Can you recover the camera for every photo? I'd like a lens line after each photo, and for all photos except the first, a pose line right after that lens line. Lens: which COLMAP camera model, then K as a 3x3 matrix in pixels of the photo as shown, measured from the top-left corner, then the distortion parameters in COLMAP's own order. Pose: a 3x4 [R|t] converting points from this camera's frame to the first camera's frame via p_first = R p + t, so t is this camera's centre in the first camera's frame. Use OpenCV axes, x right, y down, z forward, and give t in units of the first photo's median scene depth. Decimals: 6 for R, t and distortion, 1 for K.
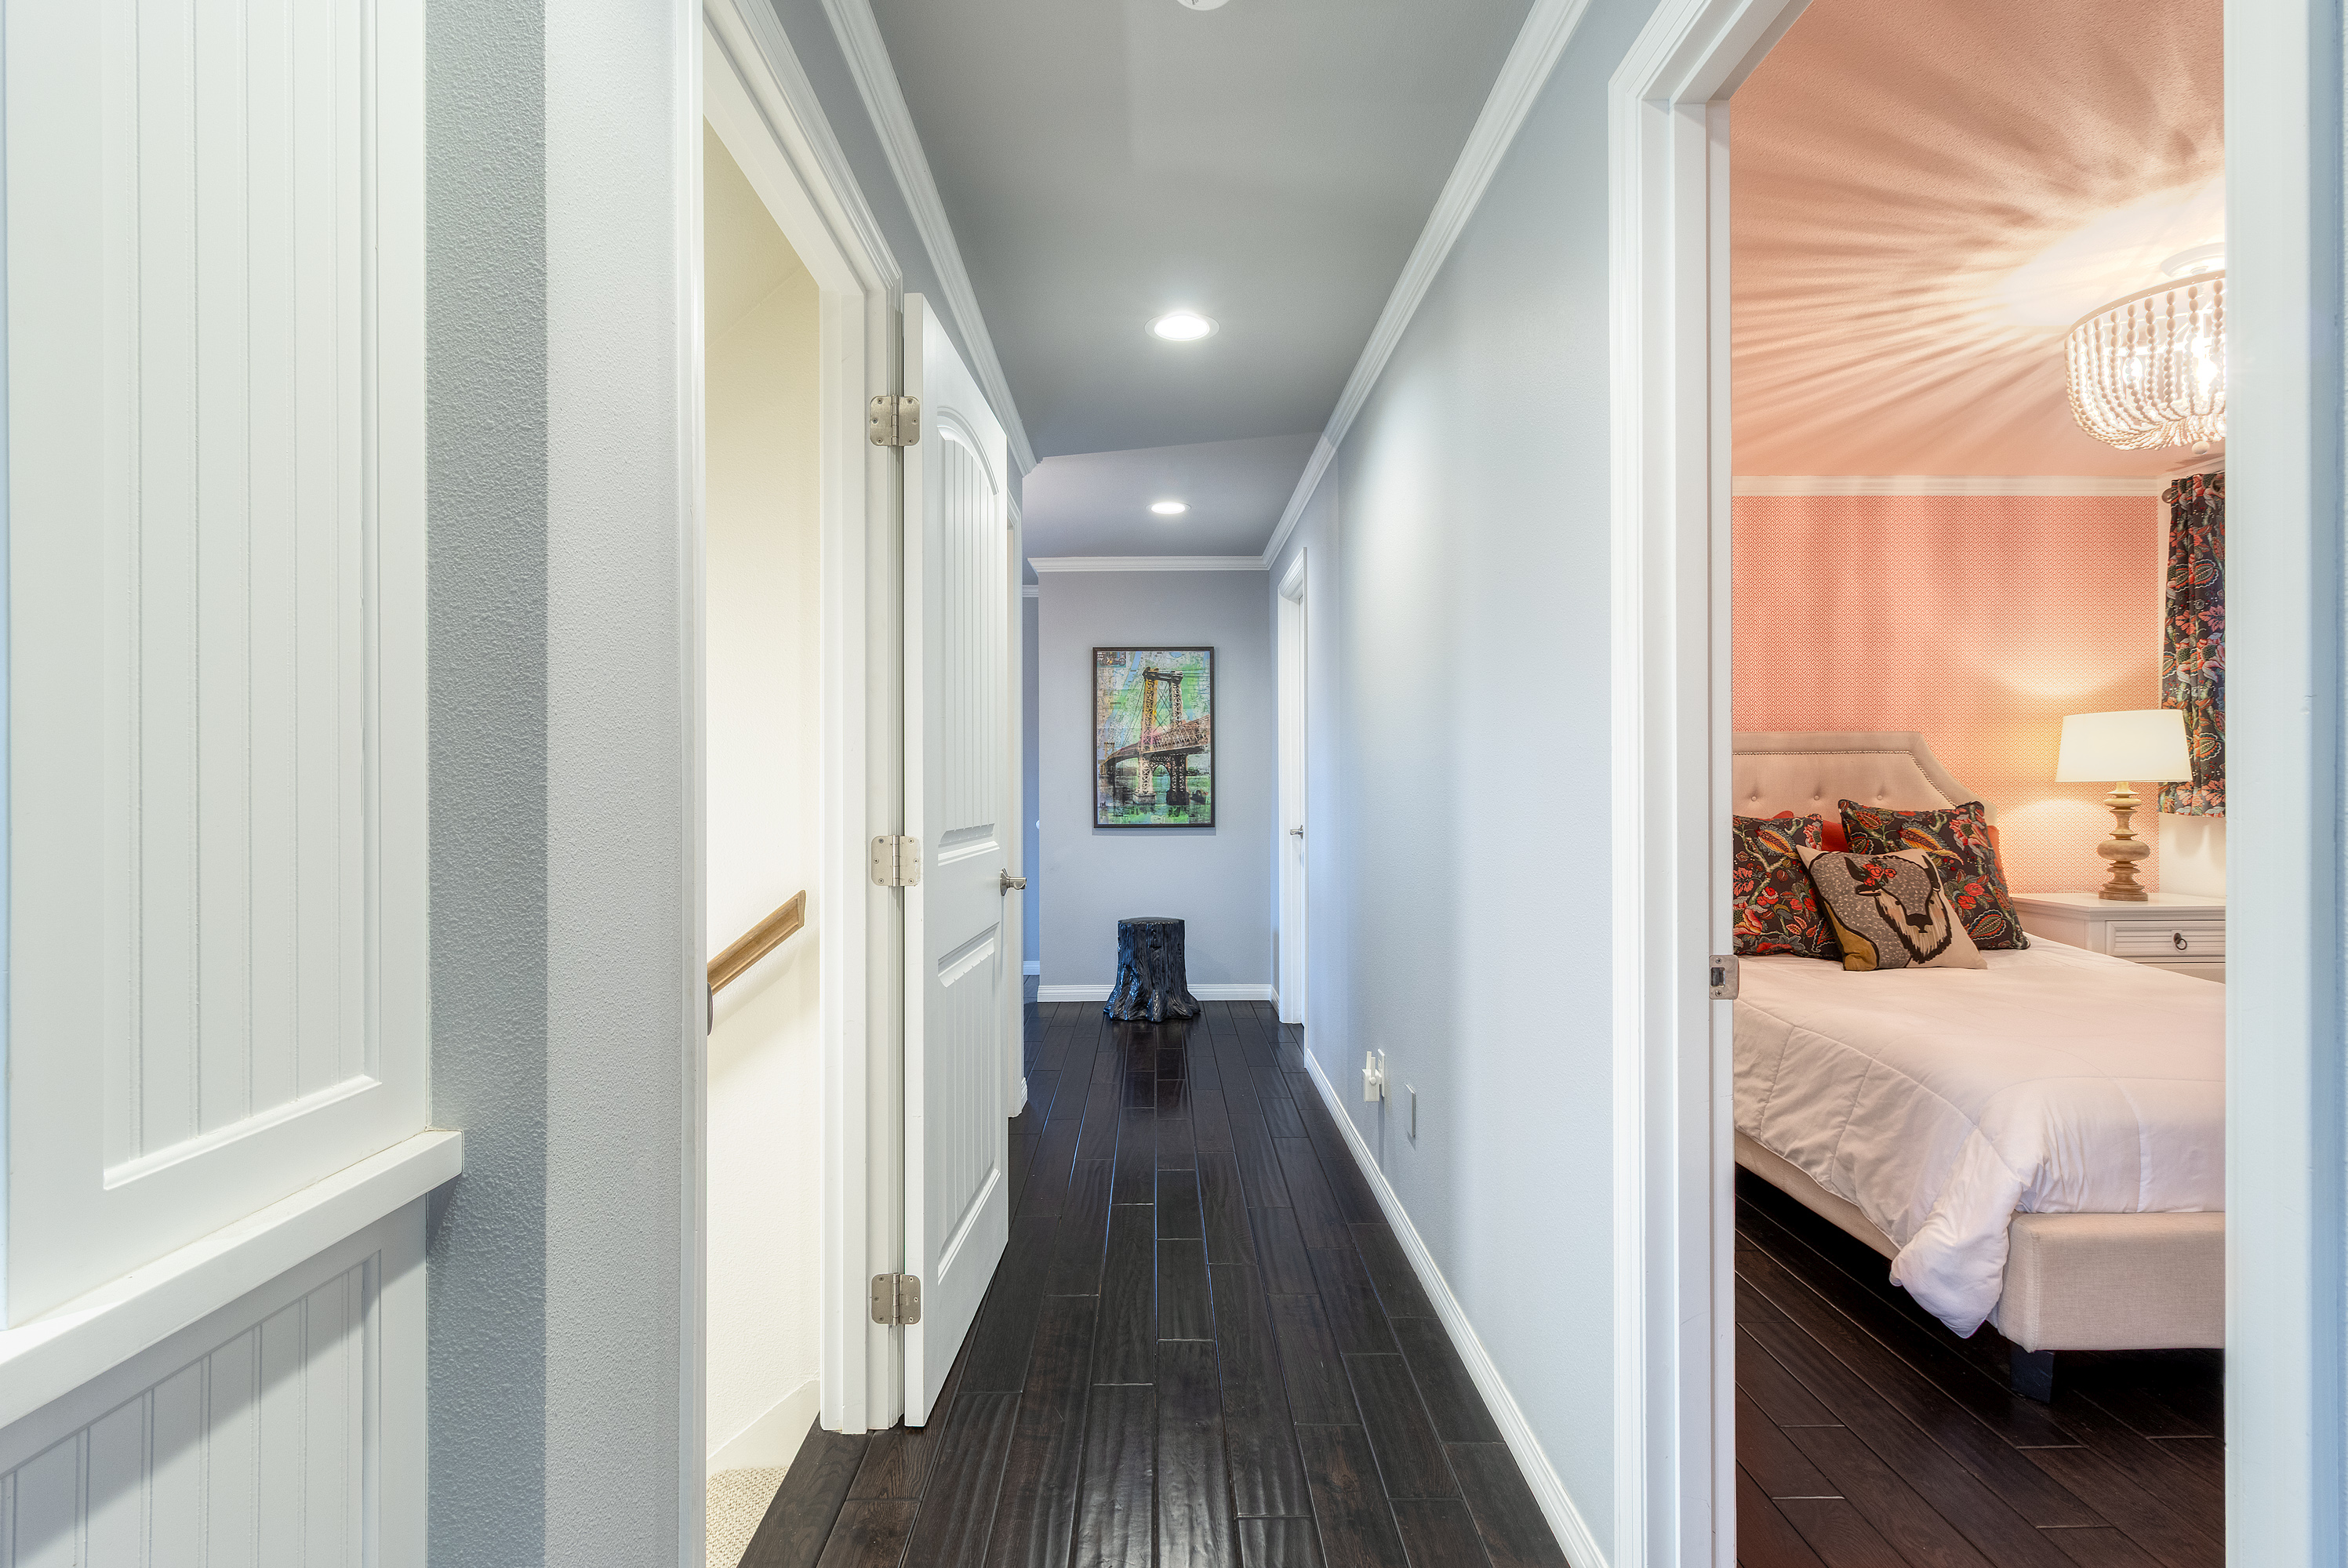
lens RADIAL K [[1097.8, 0, 1176.3], [0, 1097.8, 785.9], [0, 0, 1]] dist [0.004096, -0.000555]
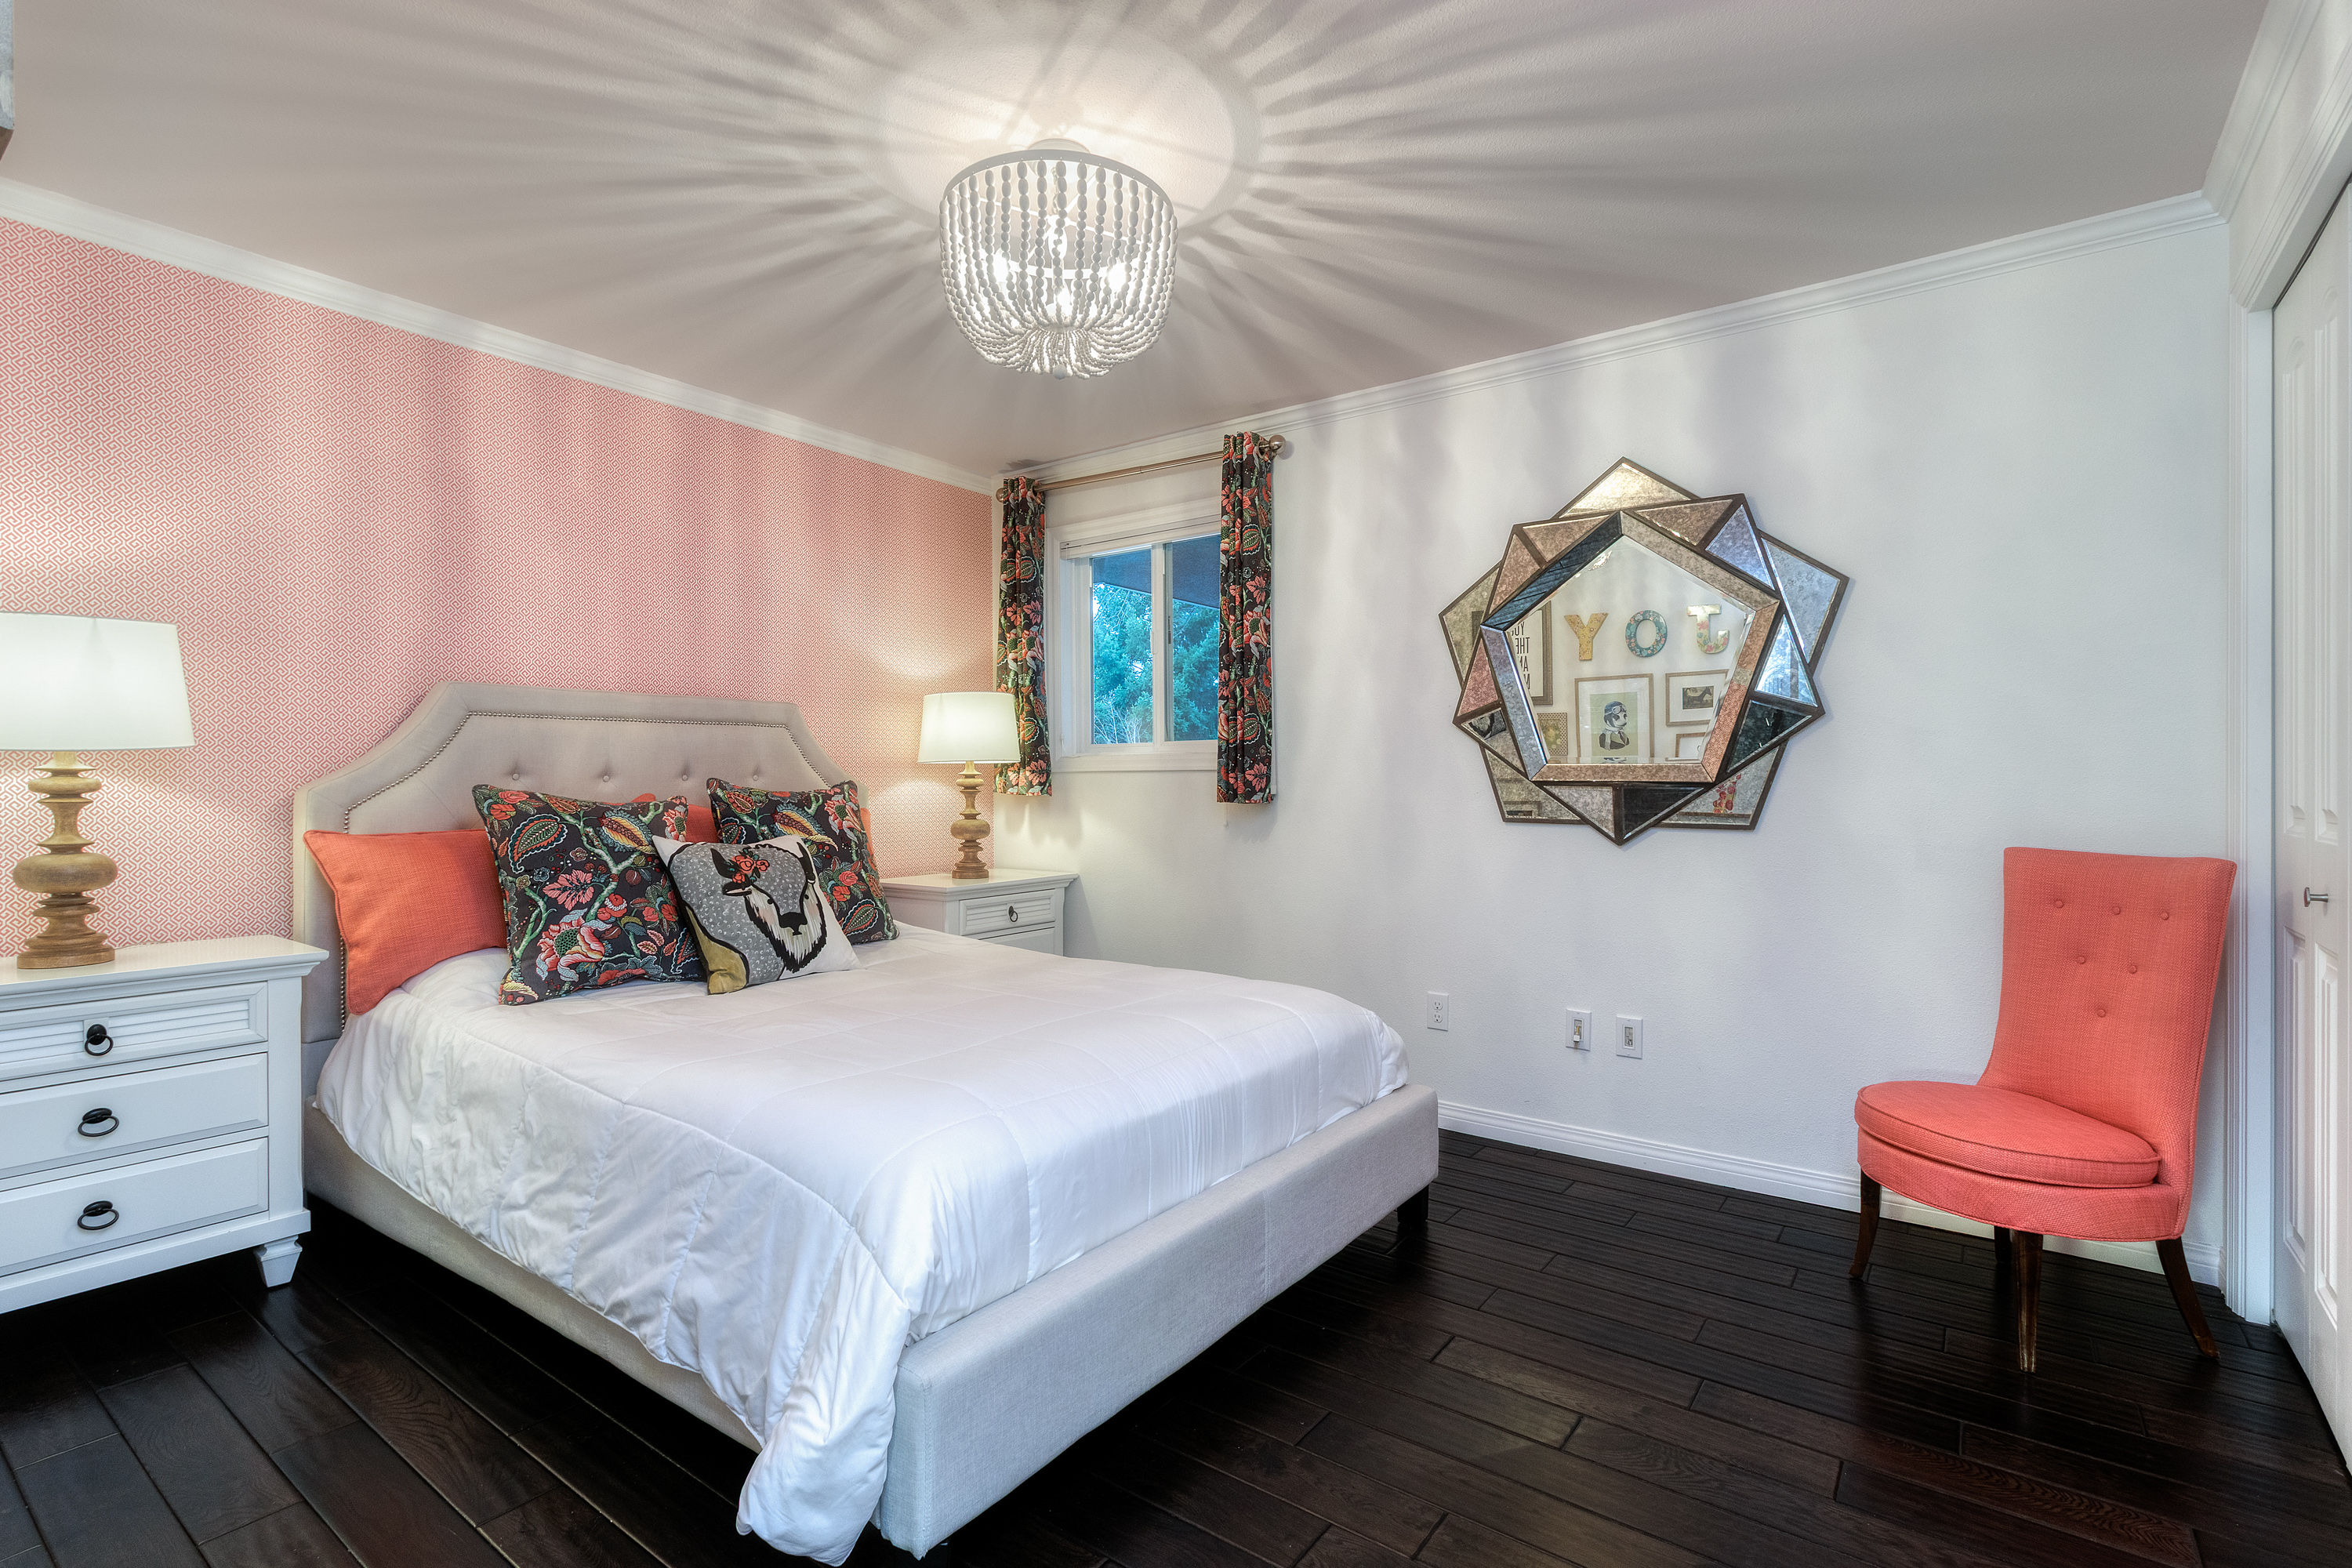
lens RADIAL K [[1099.8, 0, 1176.3], [0, 1099.8, 784.9], [0, 0, 1]] dist [0.004096, -0.000555]
pose [[0.606583, -0.001453, 0.795019, 0.177269], [0.002443, 0.999997, -0.000036, 0.019150], [-0.795017, 0.001964, 0.606585, 0.247127]]
